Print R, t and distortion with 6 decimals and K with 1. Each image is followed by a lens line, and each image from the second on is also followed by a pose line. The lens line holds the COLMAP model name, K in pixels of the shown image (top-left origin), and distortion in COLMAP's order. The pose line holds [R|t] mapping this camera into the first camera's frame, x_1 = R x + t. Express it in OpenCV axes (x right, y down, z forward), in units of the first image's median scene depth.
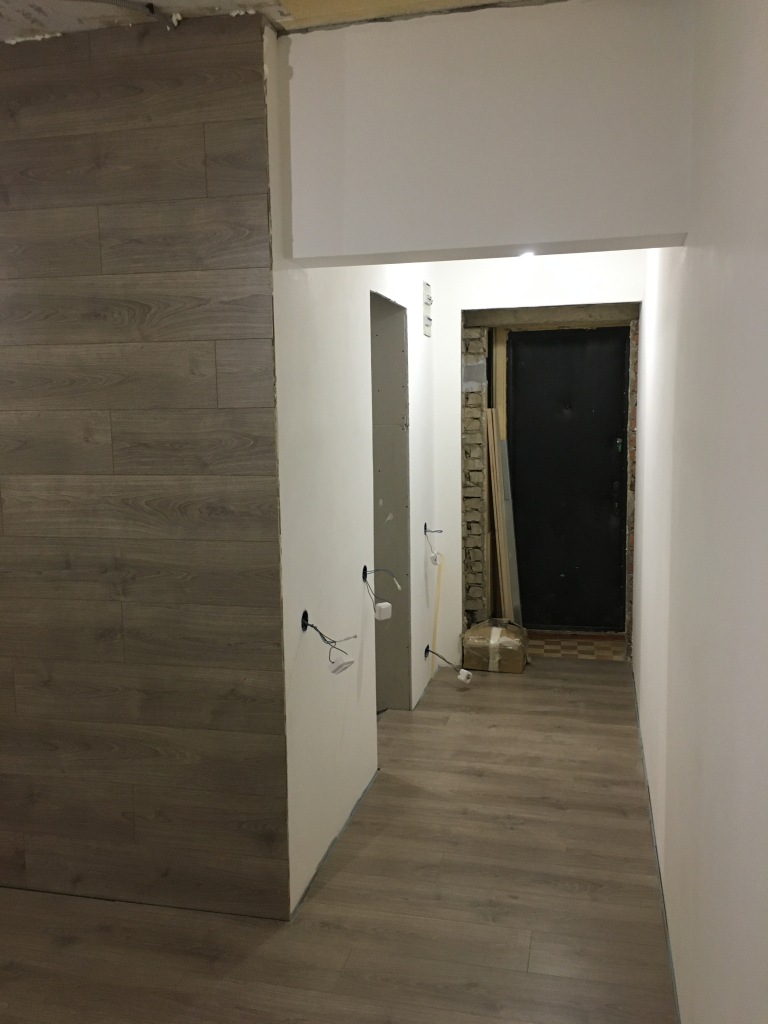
lens RADIAL K [[875.2, 0, 384.0], [0, 875.2, 512.0], [0, 0, 1]] dist [0.108716, -0.142533]
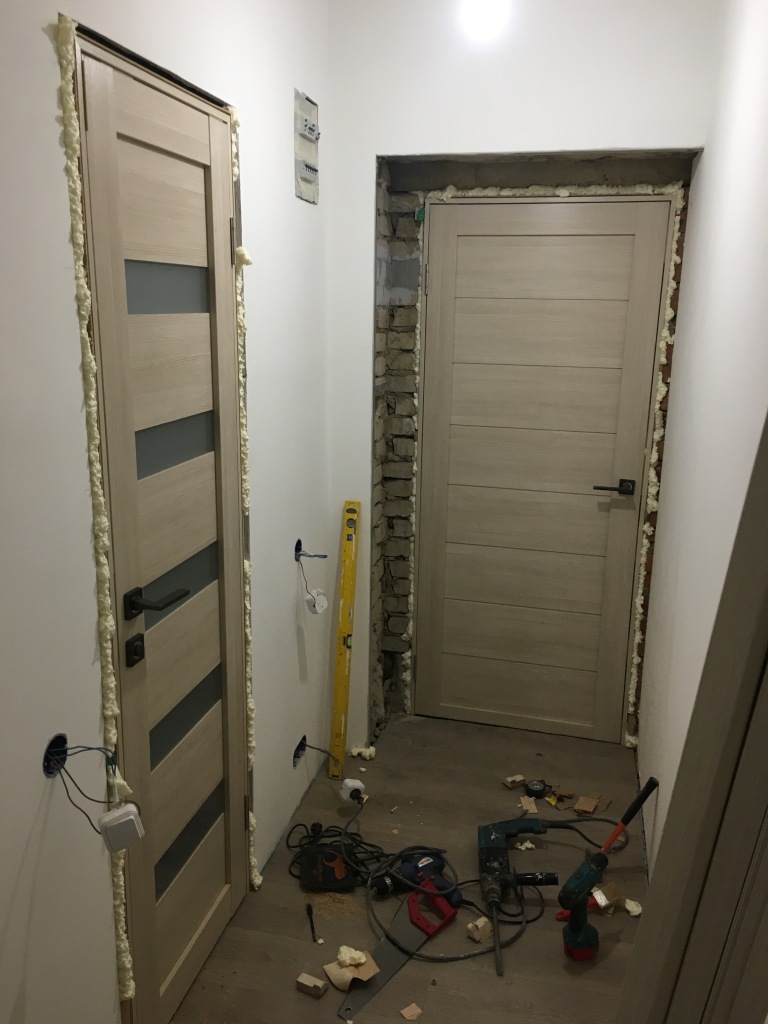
lens RADIAL K [[875.2, 0, 384.0], [0, 875.2, 512.0], [0, 0, 1]] dist [0.108716, -0.142533]
pose [[0.999389, 0.029605, 0.018564, 0.098448], [-0.031589, 0.992544, 0.117725, -0.080523], [-0.014940, -0.118240, 0.992873, 0.463223]]
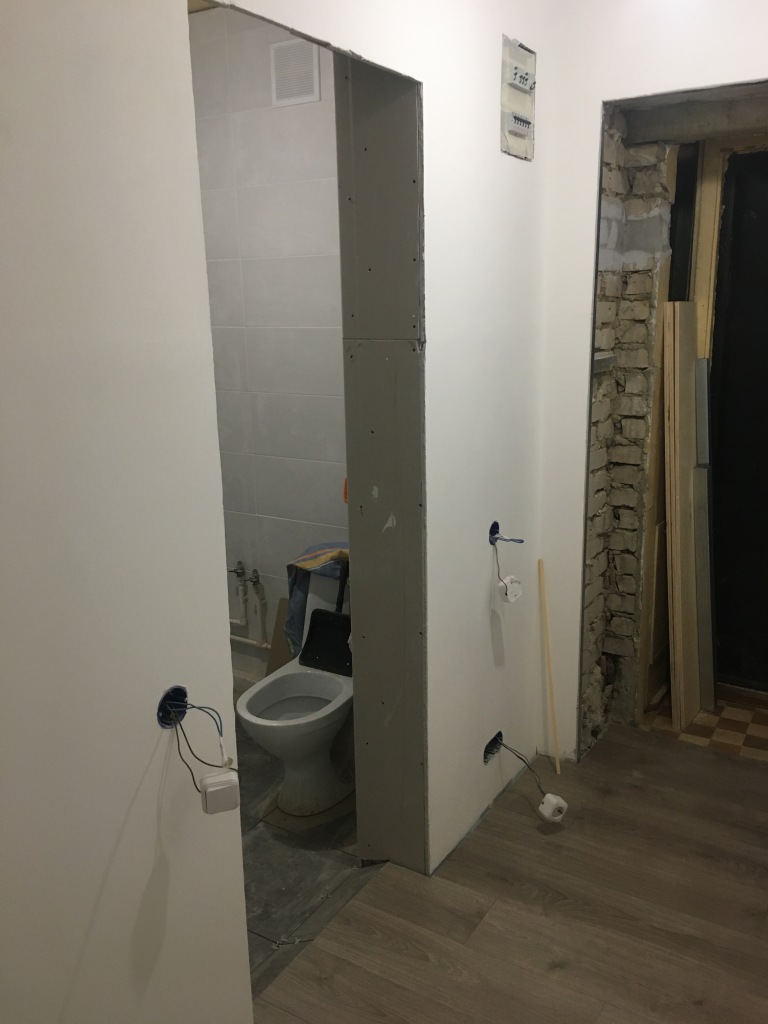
lens RADIAL K [[875.2, 0, 384.0], [0, 875.2, 512.0], [0, 0, 1]] dist [0.108716, -0.142533]
pose [[0.949727, 0.073508, -0.304328, 0.156742], [-0.035508, 0.991064, 0.128571, -0.065200], [0.311060, -0.111301, 0.943850, 0.504622]]
